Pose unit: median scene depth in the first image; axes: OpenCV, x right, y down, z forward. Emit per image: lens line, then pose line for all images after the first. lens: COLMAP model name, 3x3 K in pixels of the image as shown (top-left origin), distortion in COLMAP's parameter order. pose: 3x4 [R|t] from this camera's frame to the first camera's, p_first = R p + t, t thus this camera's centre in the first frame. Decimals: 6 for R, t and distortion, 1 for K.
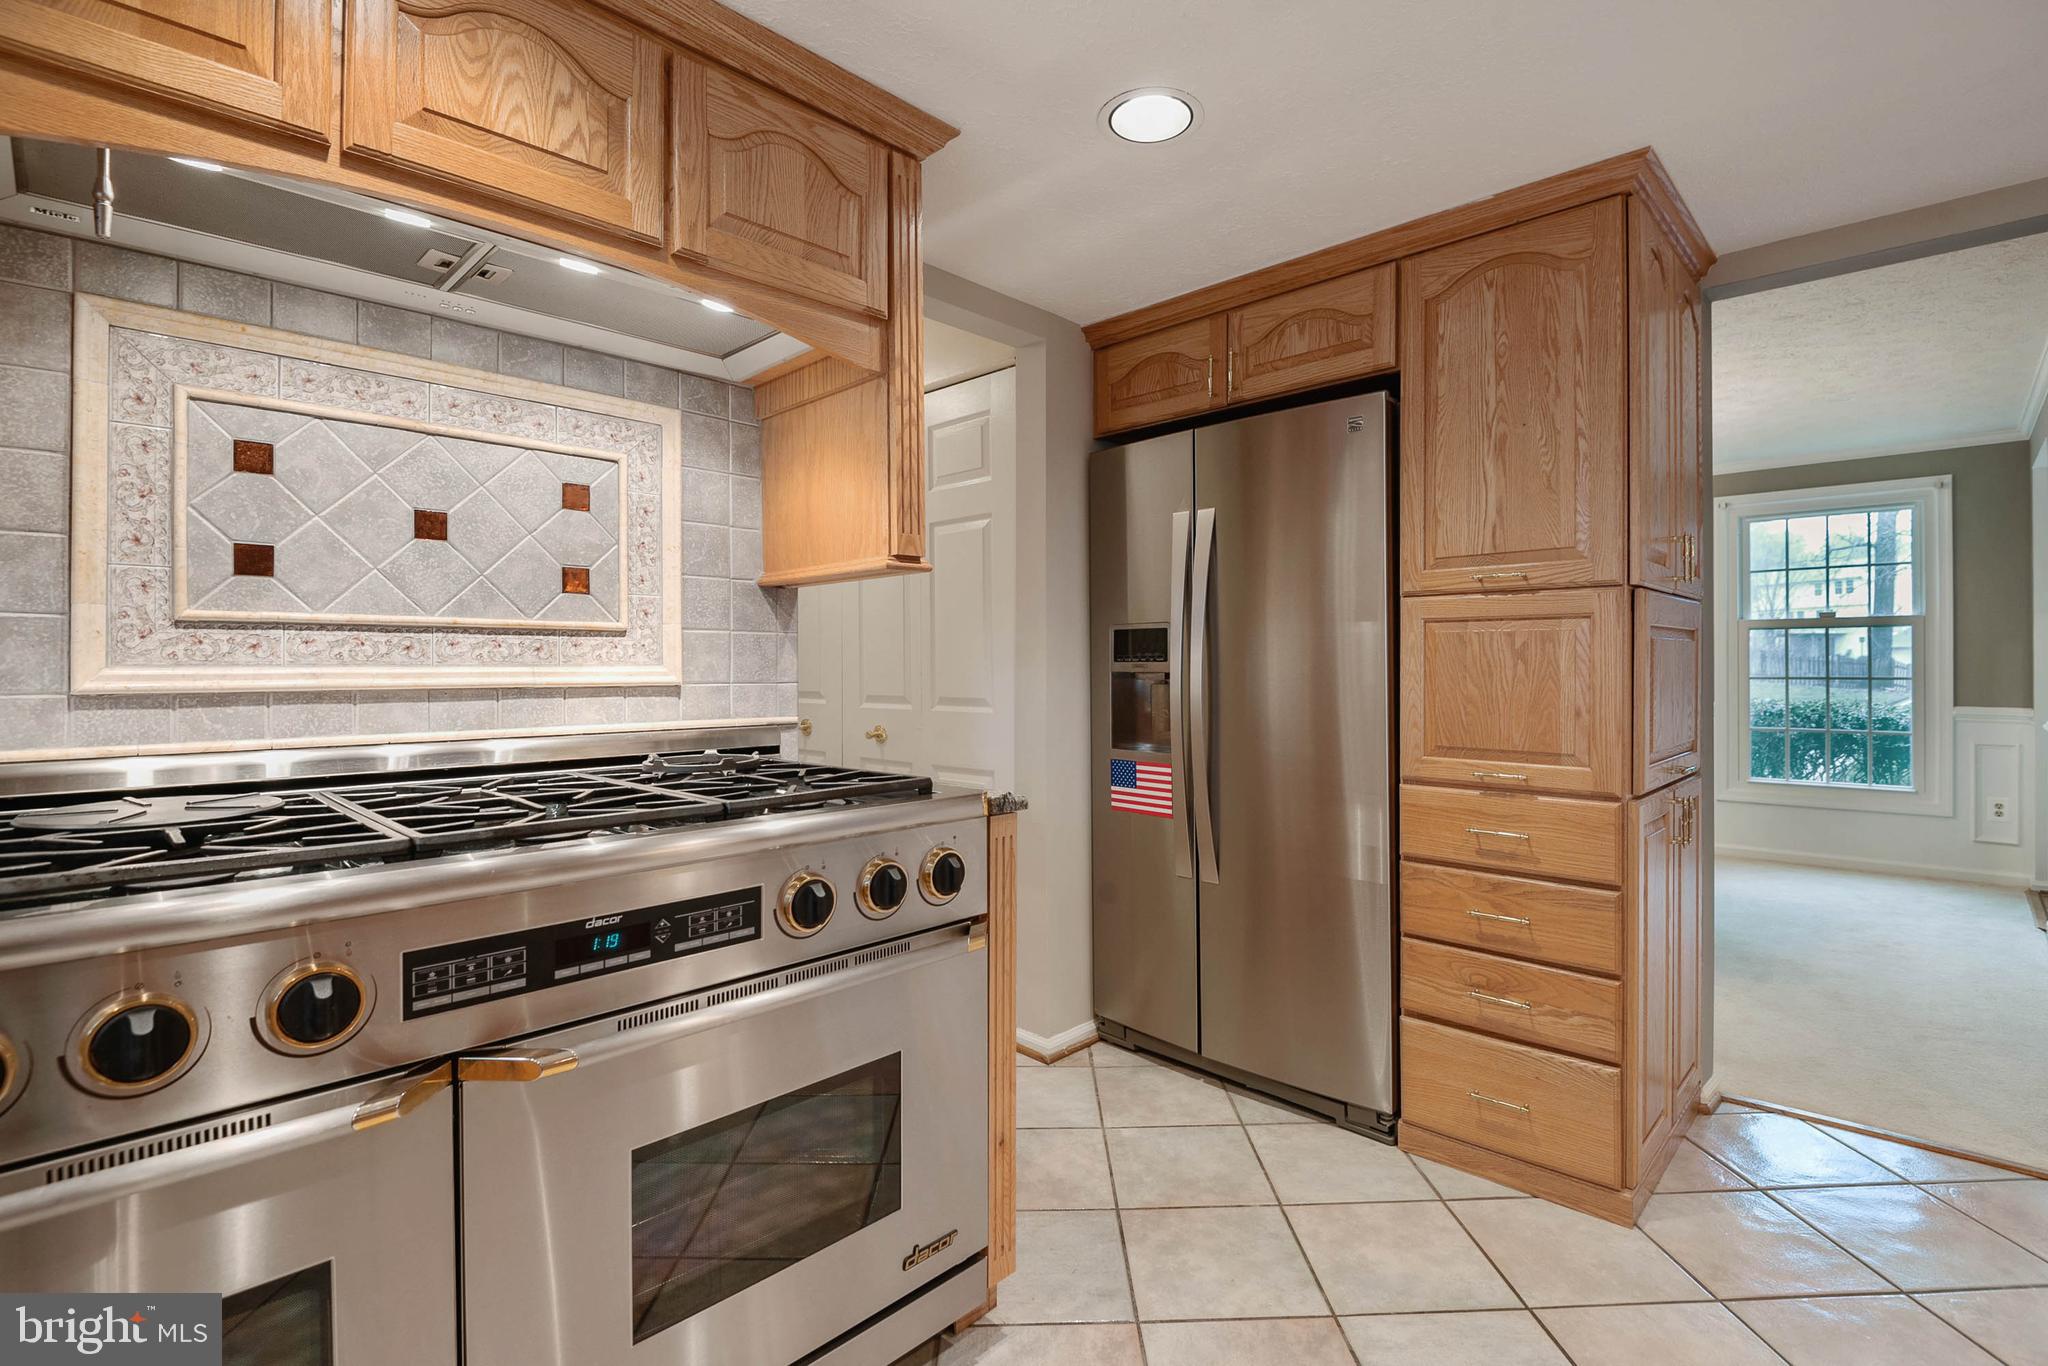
lens RADIAL K [[951.5, 0, 1021.3], [0, 951.5, 670.2], [0, 0, 1]] dist [-0.000161, -0.000414]
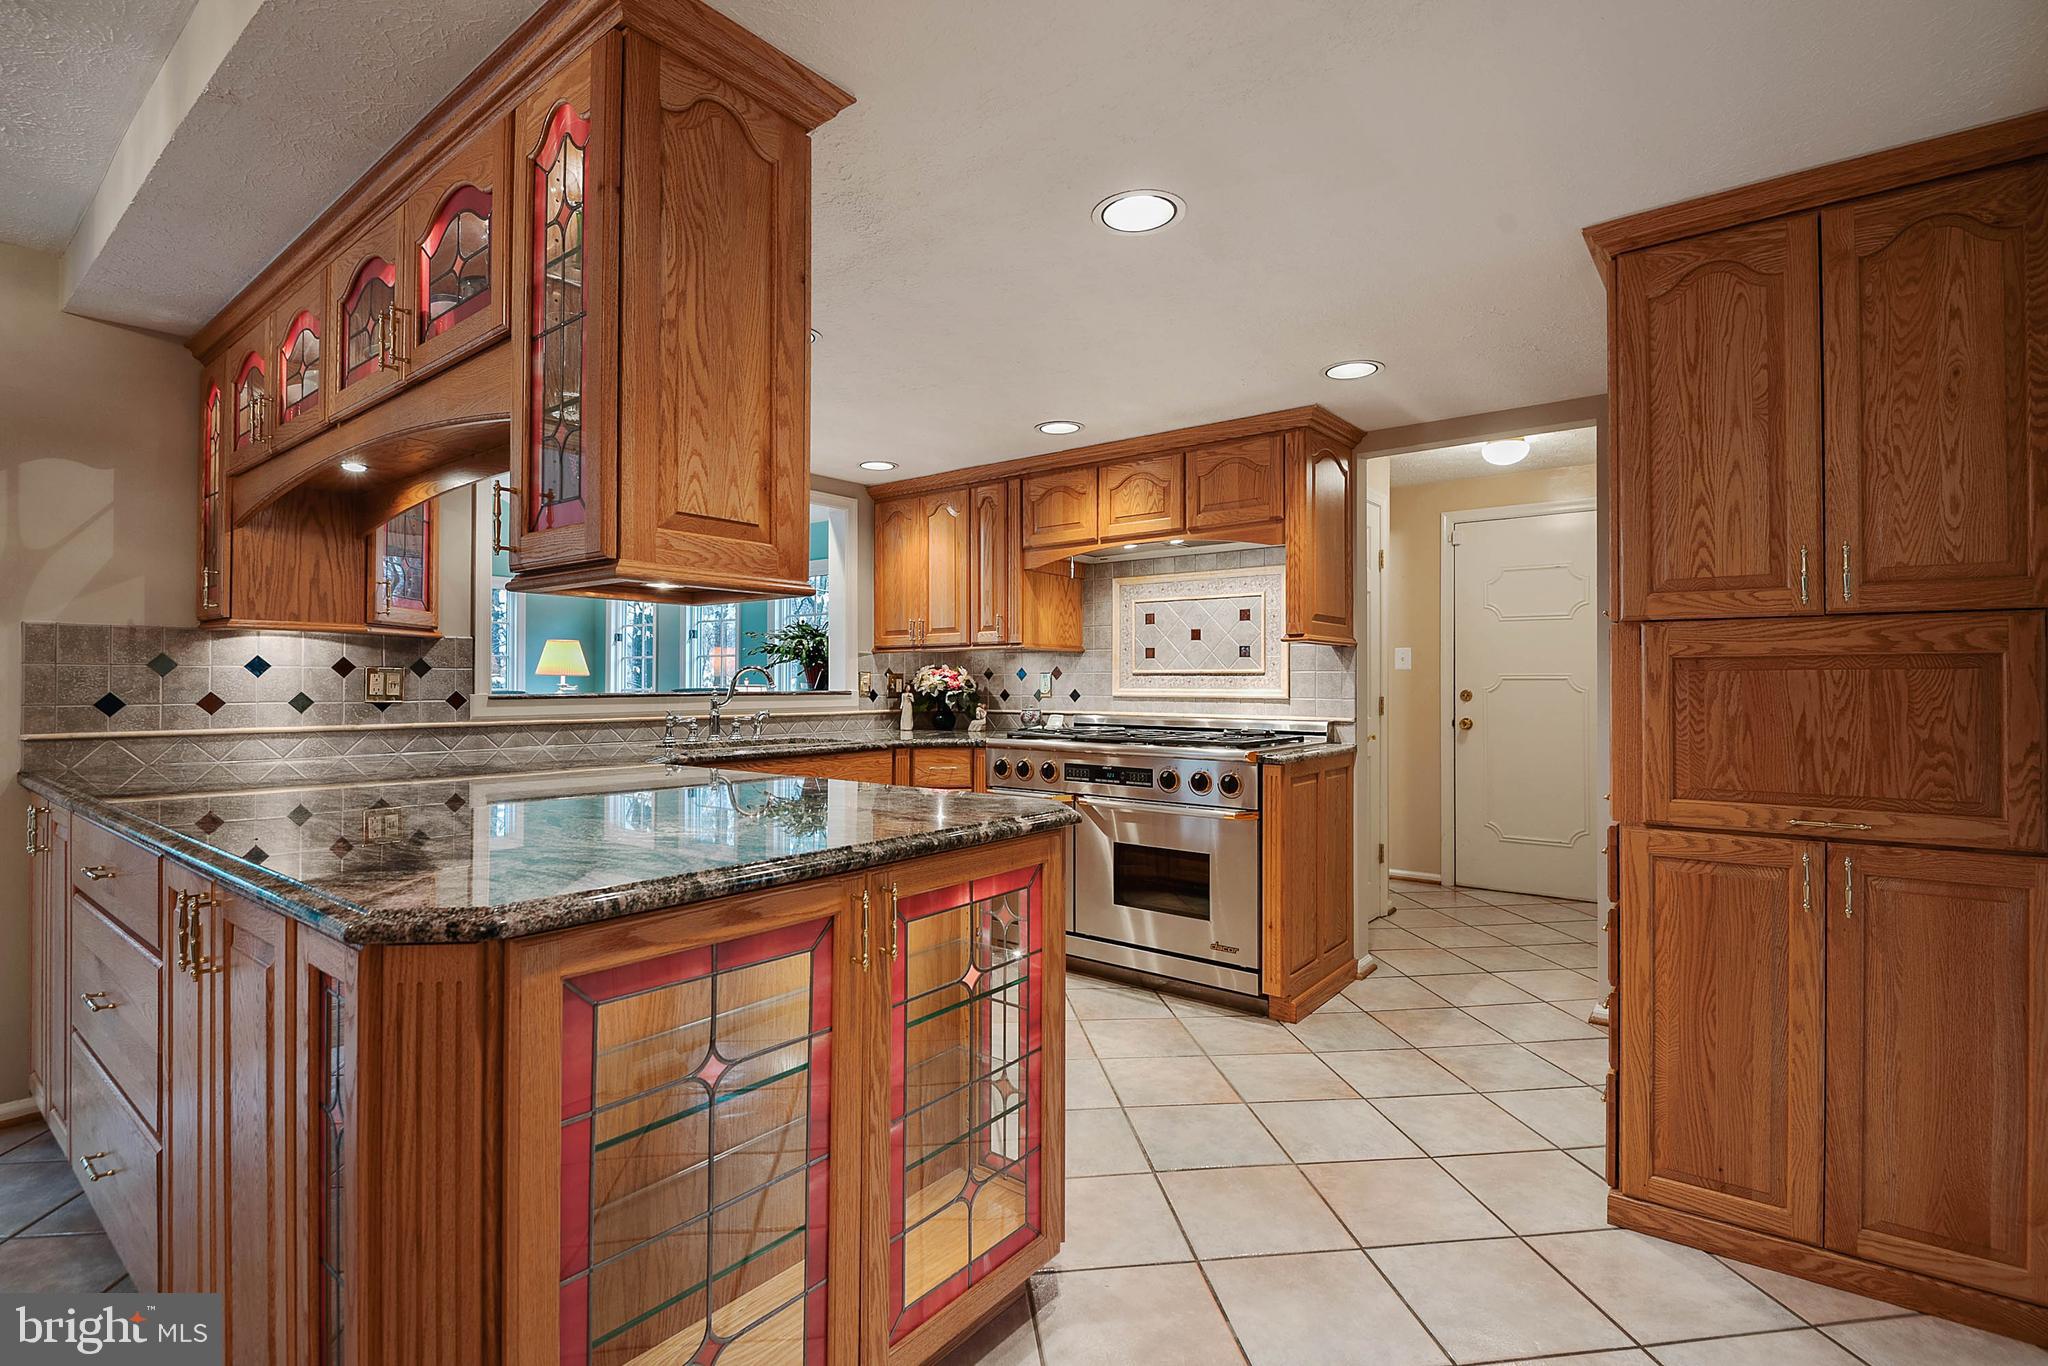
lens RADIAL K [[951.5, 0, 1021.3], [0, 951.5, 670.2], [0, 0, 1]] dist [-0.000161, -0.000414]
pose [[0.099588, -0.009240, -0.994986, 1.870439], [-0.007197, 0.999924, -0.010006, -0.024042], [0.995003, 0.008157, 0.099513, 0.255932]]
